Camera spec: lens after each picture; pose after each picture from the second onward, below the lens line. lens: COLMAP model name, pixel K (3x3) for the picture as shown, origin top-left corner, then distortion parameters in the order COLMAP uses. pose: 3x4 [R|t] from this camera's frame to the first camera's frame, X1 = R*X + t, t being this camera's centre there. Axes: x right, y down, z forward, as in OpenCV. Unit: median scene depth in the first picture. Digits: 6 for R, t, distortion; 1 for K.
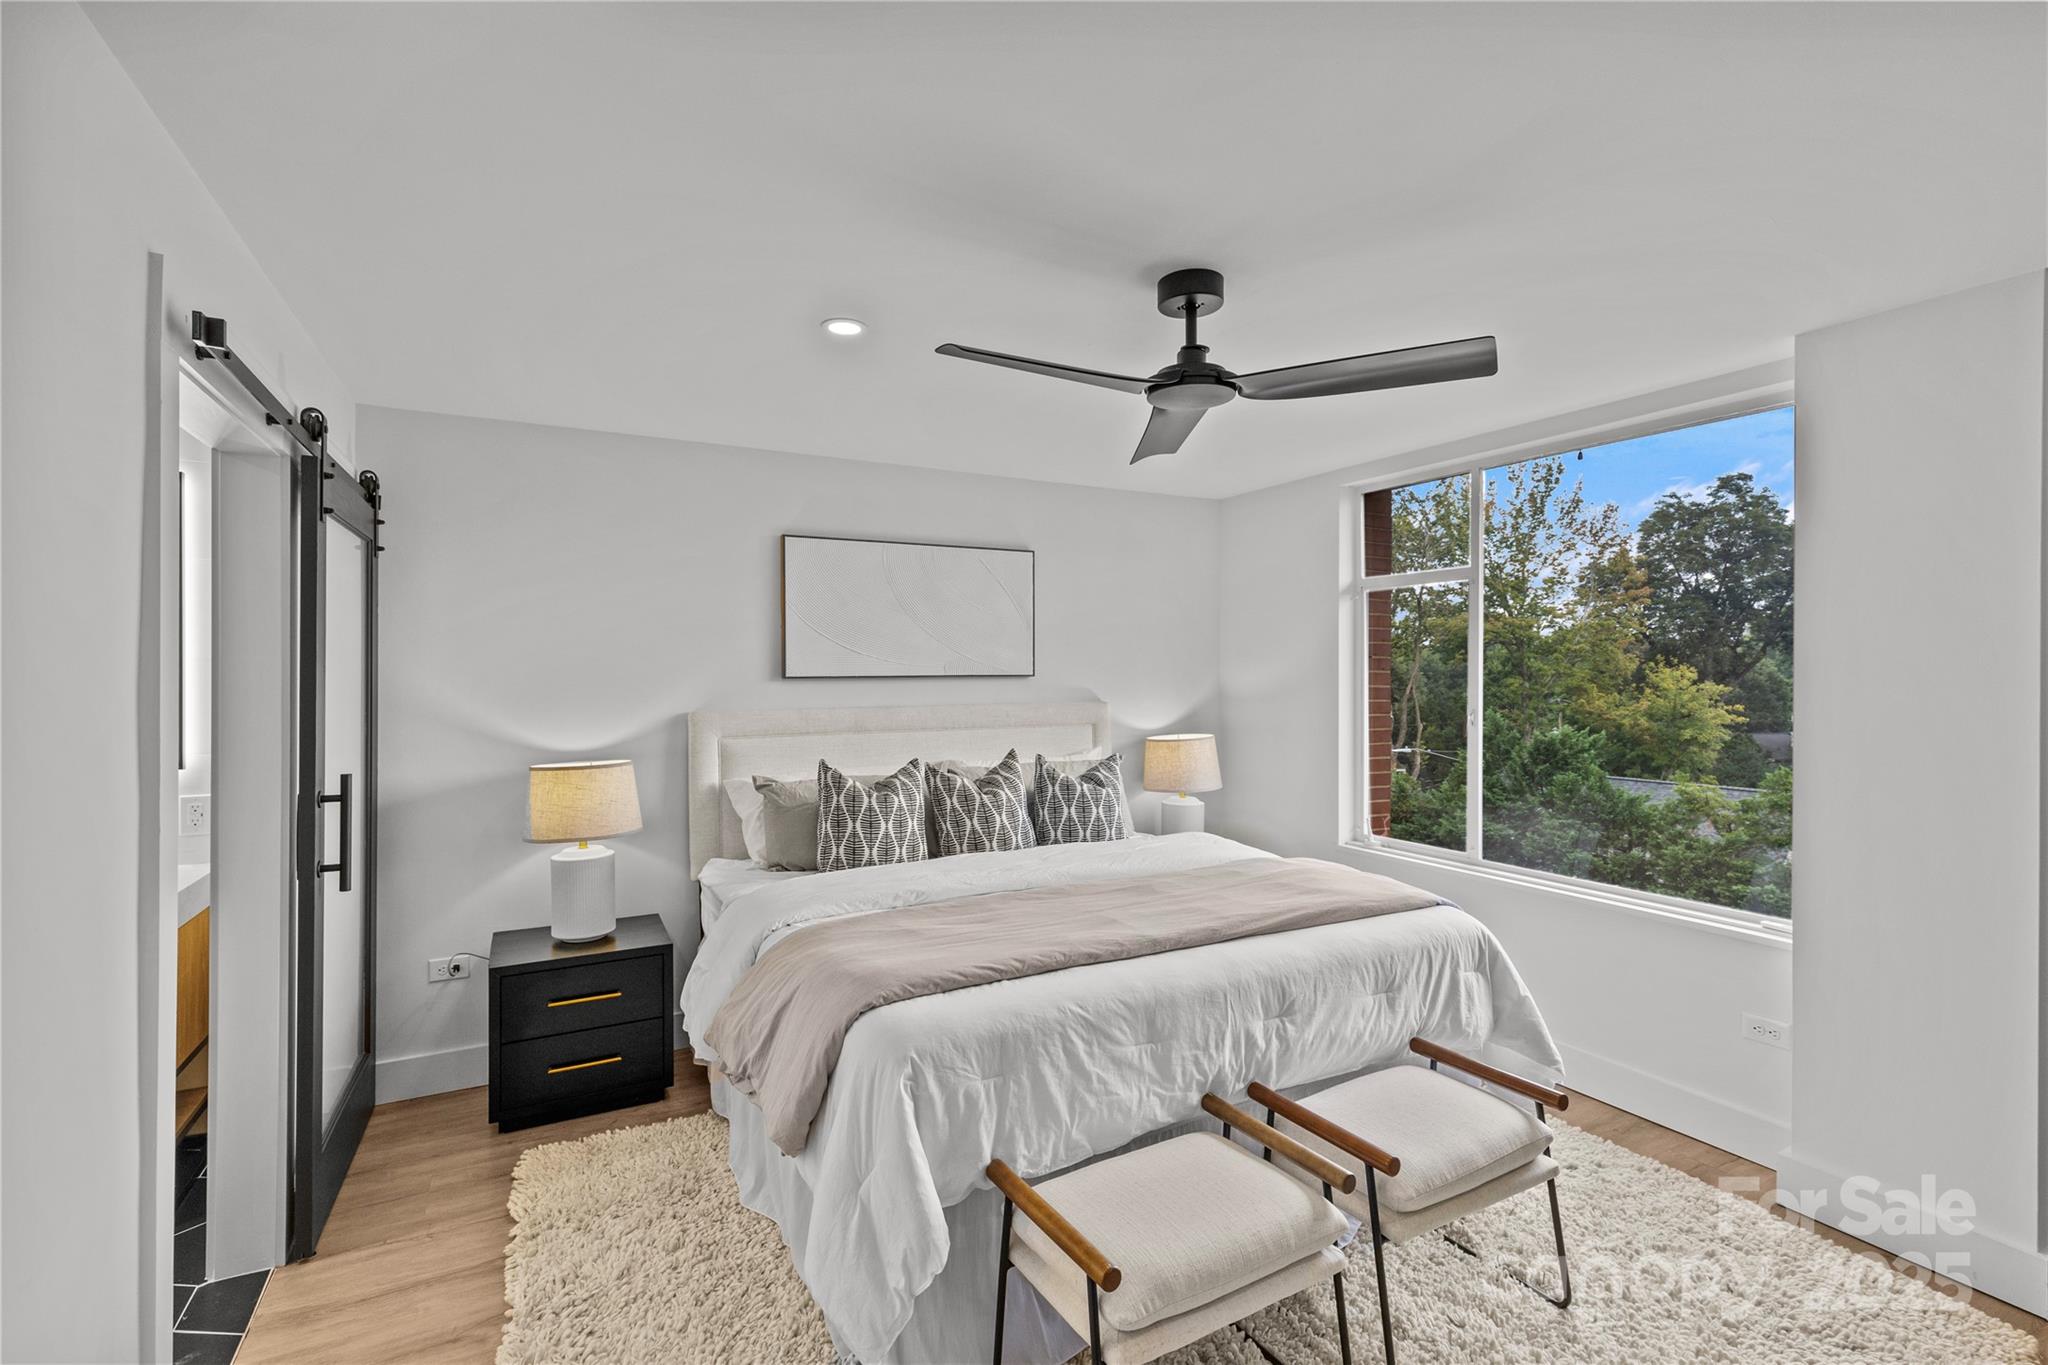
lens RADIAL K [[916.5, 0, 1012.7], [0, 916.5, 680.8], [0, 0, 1]] dist [0.001393, -0.000326]
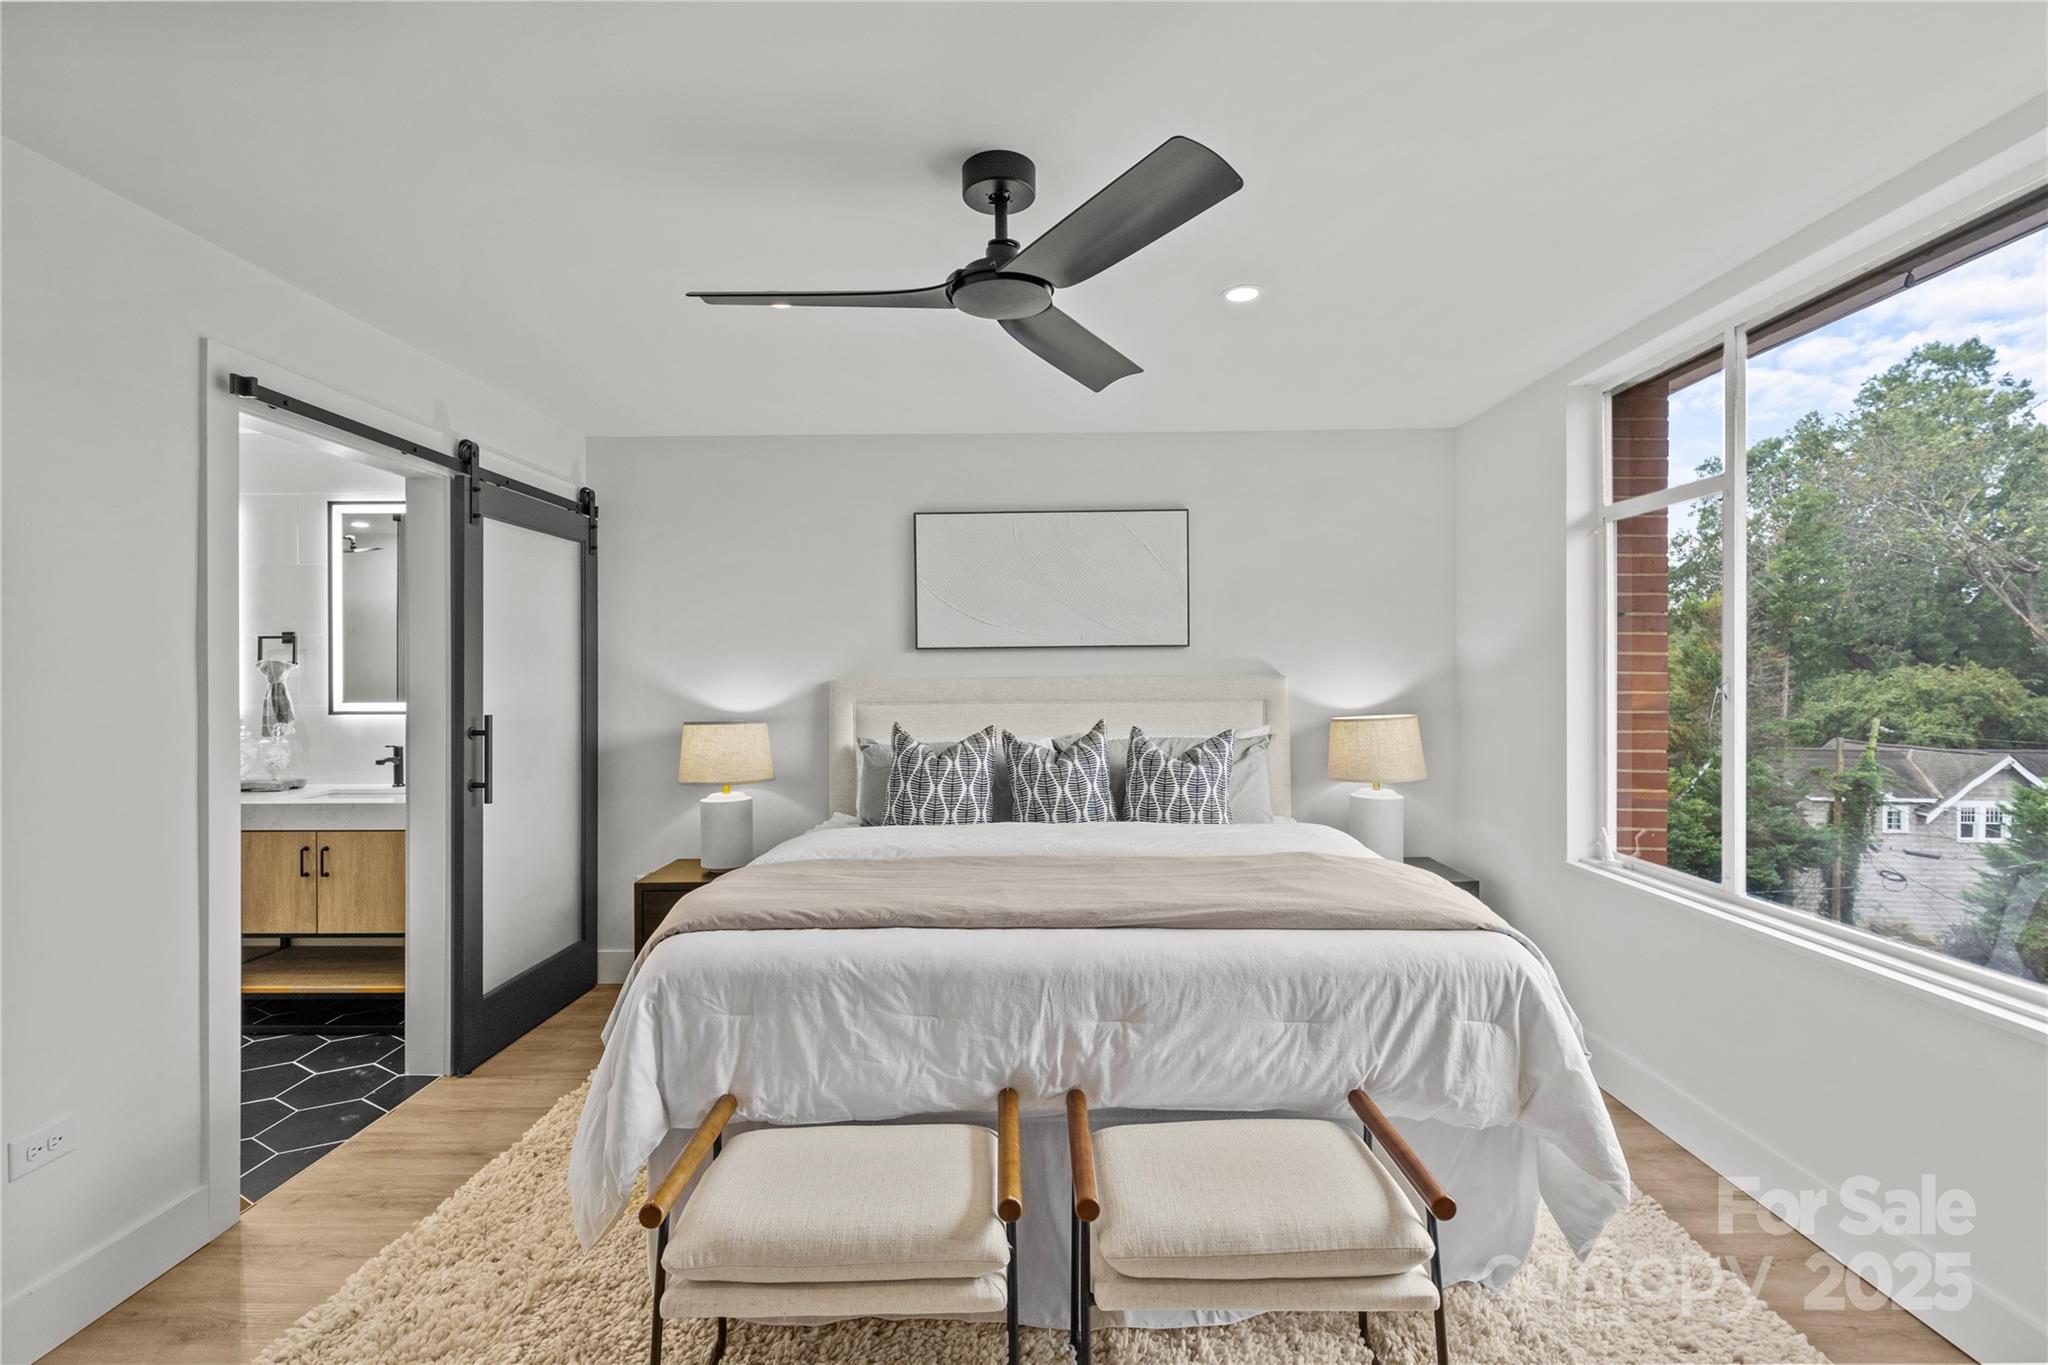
lens RADIAL K [[917.3, 0, 1030.6], [0, 917.3, 693.5], [0, 0, 1]] dist [0.014342, -0.016378]
pose [[0.877619, 0.005624, -0.479326, 0.591352], [0.000948, 0.999909, 0.013469, 0.054018], [0.479358, -0.012275, 0.877534, 0.218090]]
